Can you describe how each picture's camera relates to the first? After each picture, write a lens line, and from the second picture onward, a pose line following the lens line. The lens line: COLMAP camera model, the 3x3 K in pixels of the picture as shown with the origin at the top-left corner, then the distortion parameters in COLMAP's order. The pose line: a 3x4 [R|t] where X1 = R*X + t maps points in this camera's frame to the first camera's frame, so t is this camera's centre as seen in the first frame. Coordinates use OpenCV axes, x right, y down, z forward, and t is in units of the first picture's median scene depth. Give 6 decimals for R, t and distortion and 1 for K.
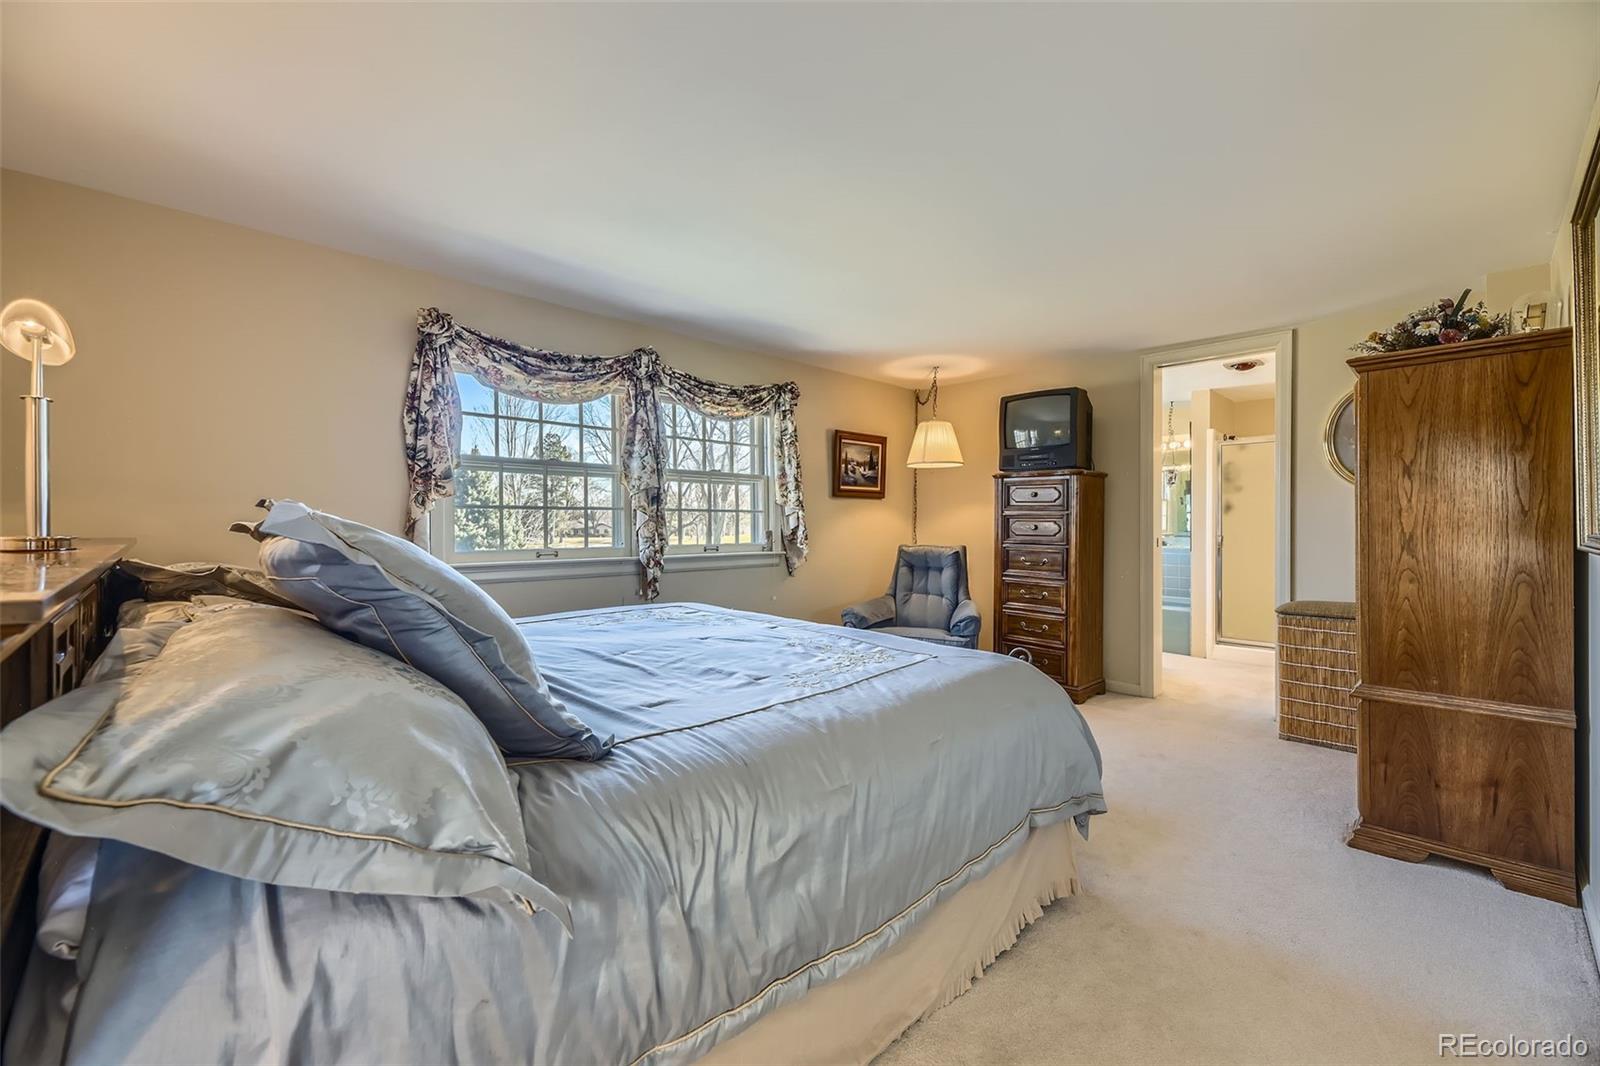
lens RADIAL K [[646.8, 0, 798.0], [0, 646.8, 521.1], [0, 0, 1]] dist [0.001262, -0.000029]
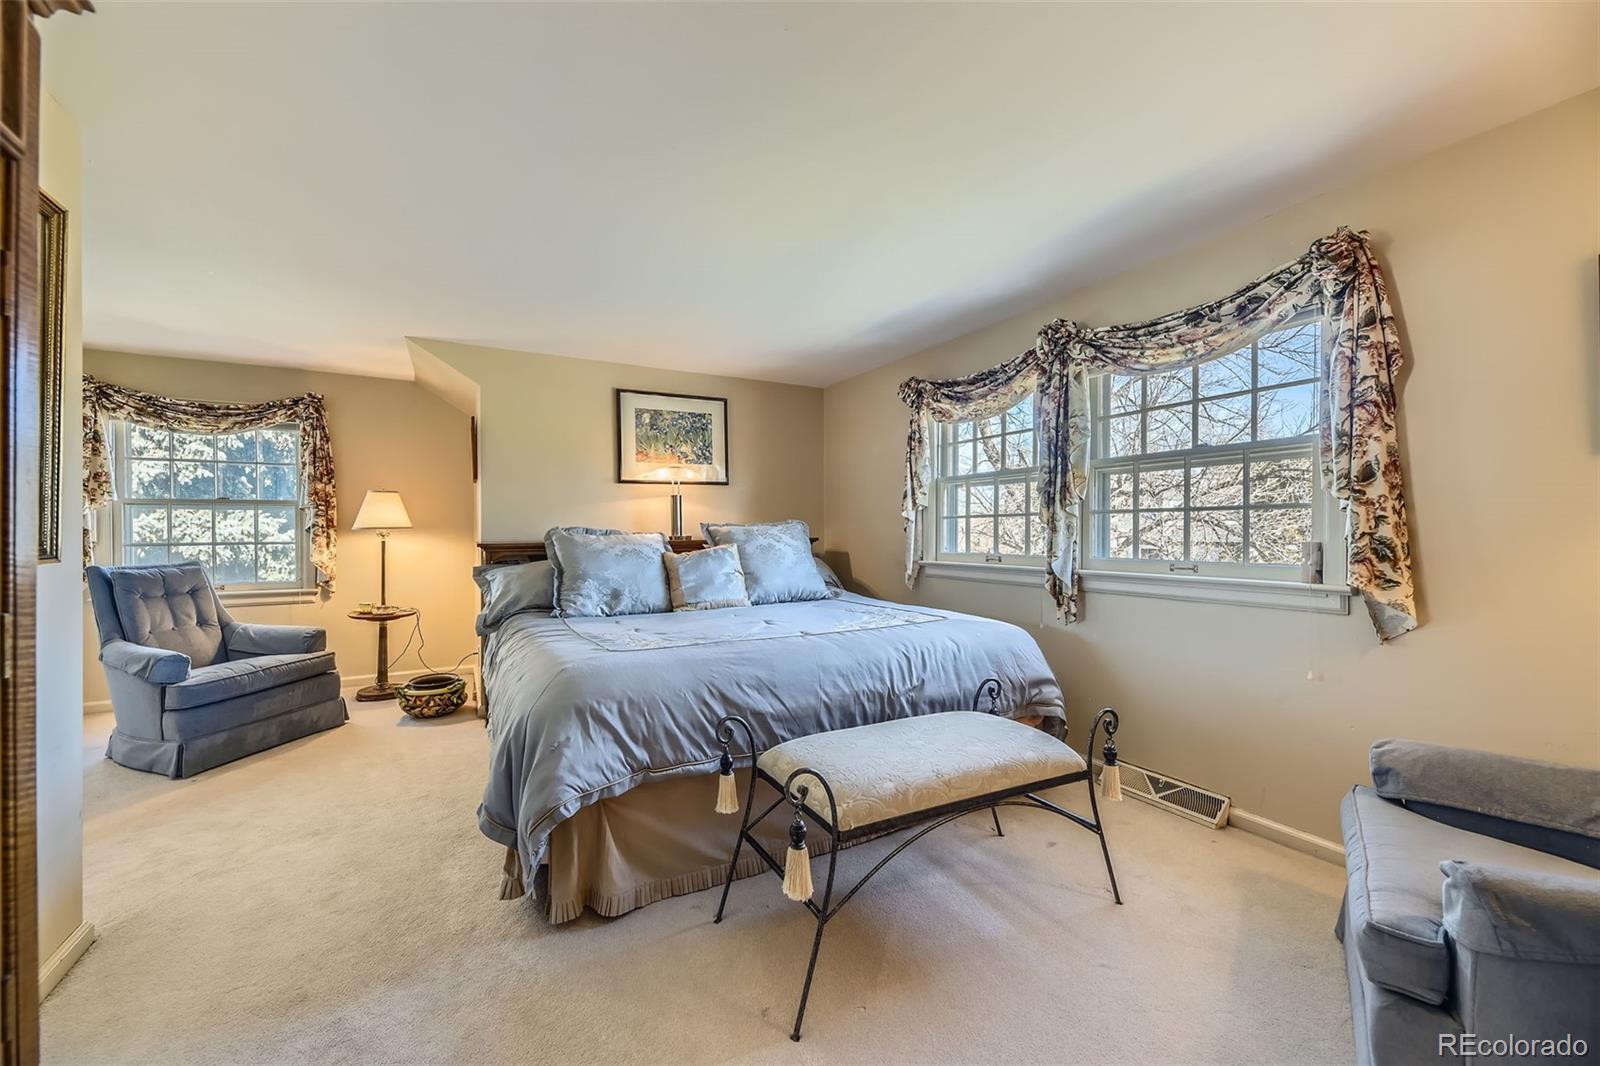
lens RADIAL K [[646.8, 0, 793.8], [0, 646.8, 534.8], [0, 0, 1]] dist [0.001262, -0.000029]
pose [[-0.284898, -0.003044, -0.958553, 0.736237], [-0.001248, 0.999995, -0.002804, 0.014209], [0.958557, 0.000398, -0.284900, 0.990254]]
